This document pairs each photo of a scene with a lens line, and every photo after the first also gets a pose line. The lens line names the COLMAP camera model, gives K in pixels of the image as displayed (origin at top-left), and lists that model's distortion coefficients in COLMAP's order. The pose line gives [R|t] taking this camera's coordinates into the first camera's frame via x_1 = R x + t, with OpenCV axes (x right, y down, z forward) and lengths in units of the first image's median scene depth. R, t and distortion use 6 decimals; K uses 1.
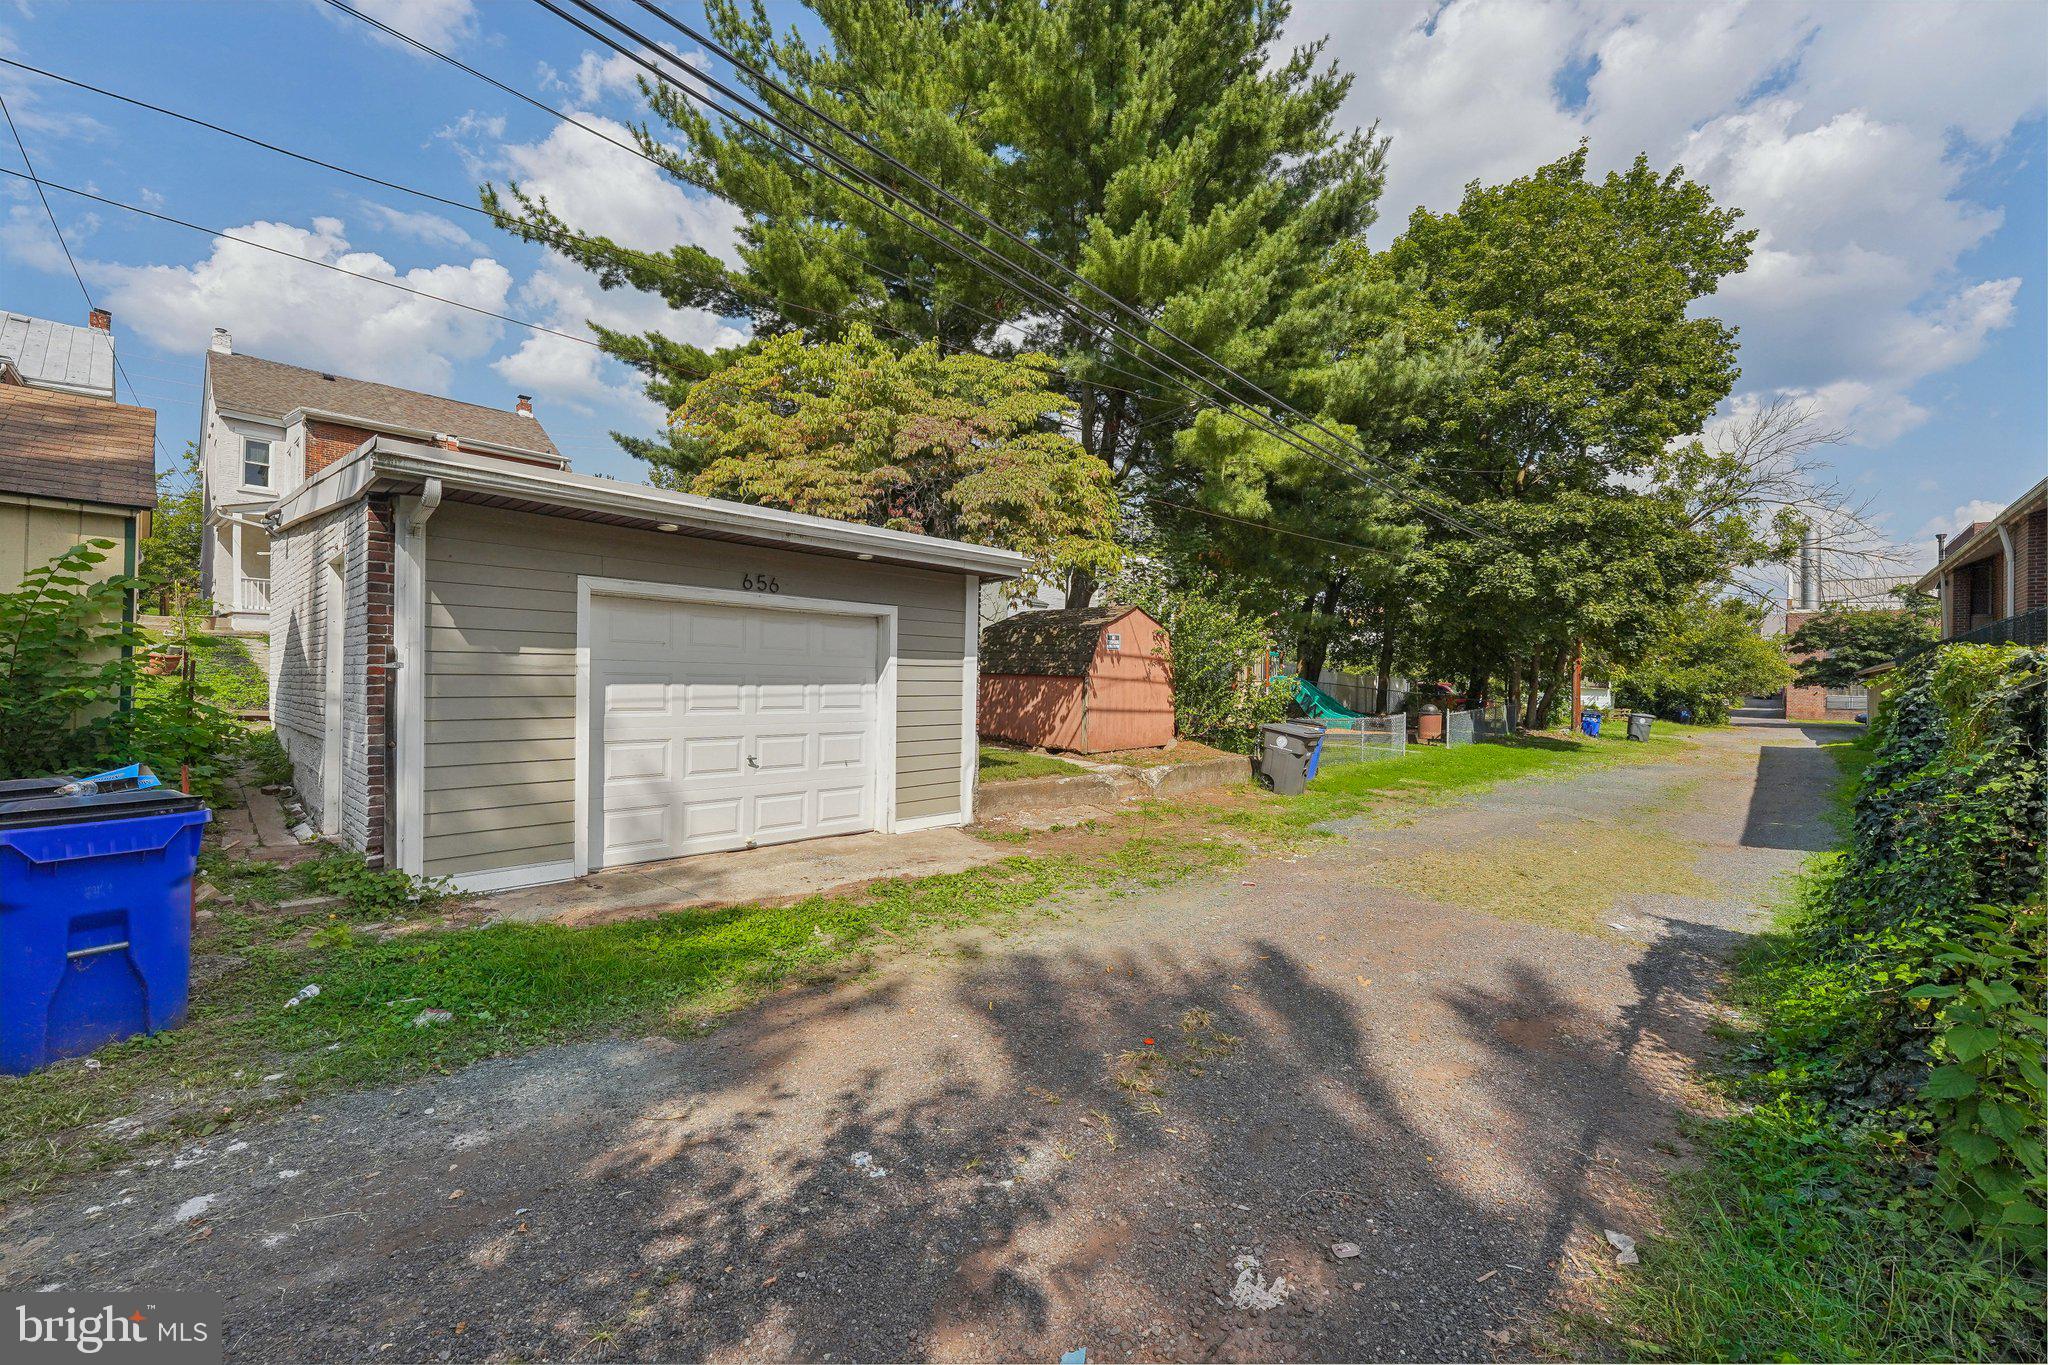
lens RADIAL K [[831.5, 0, 1009.6], [0, 831.5, 678.6], [0, 0, 1]] dist [0.001158, 0.000667]
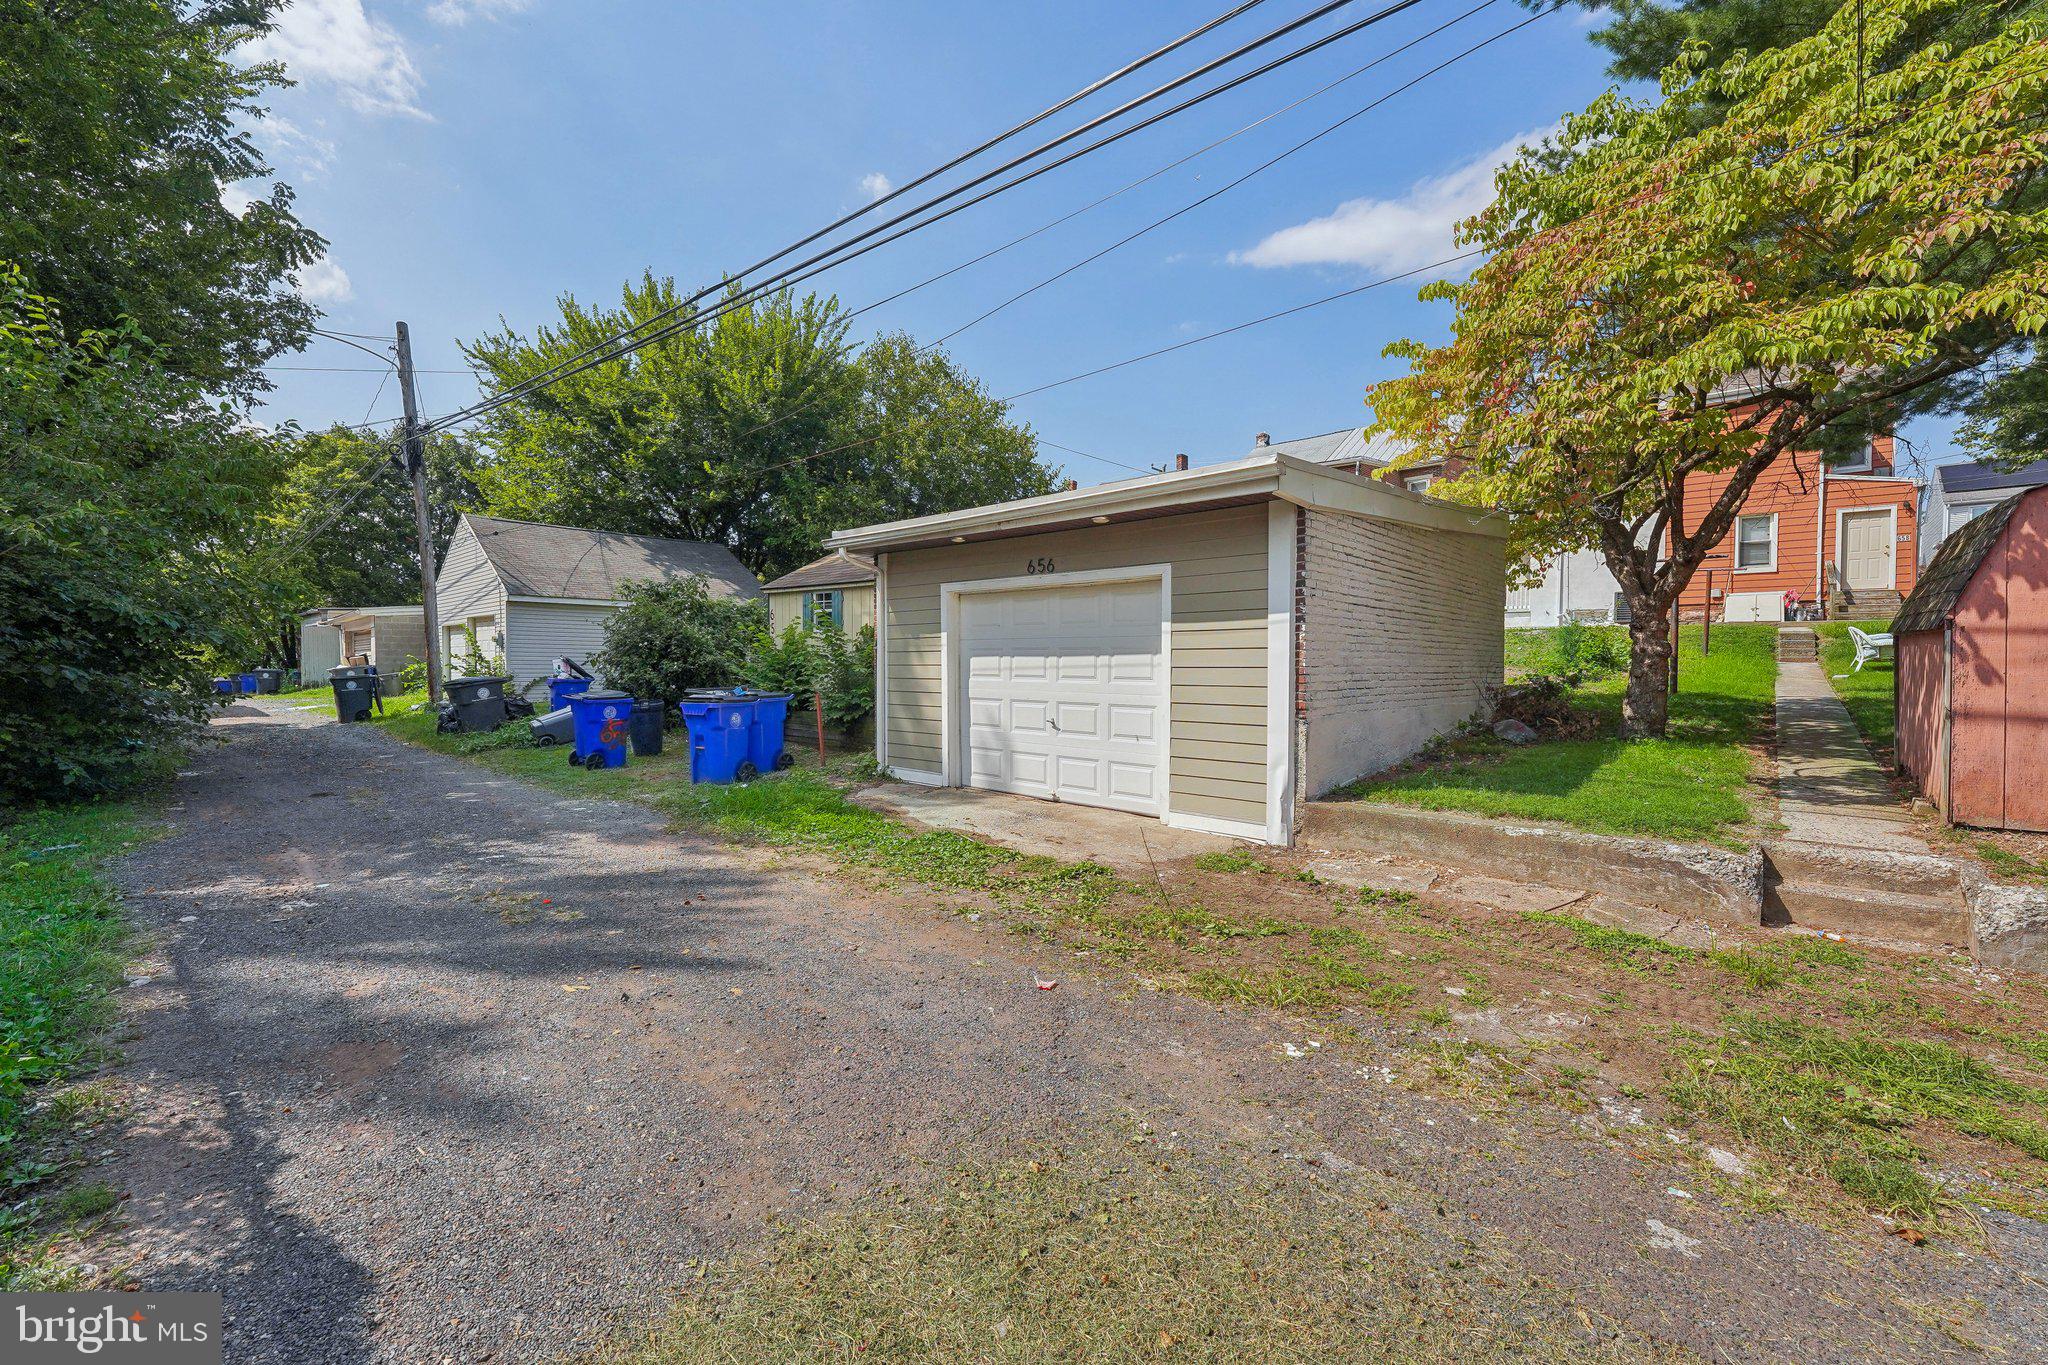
lens RADIAL K [[831.5, 0, 1008.4], [0, 831.5, 682.1], [0, 0, 1]] dist [0.001158, 0.000667]
pose [[0.008162, 0.012073, -0.999894, 0.905530], [0.000976, 0.999927, 0.012081, 0.031852], [0.999966, -0.001075, 0.008150, 1.027500]]
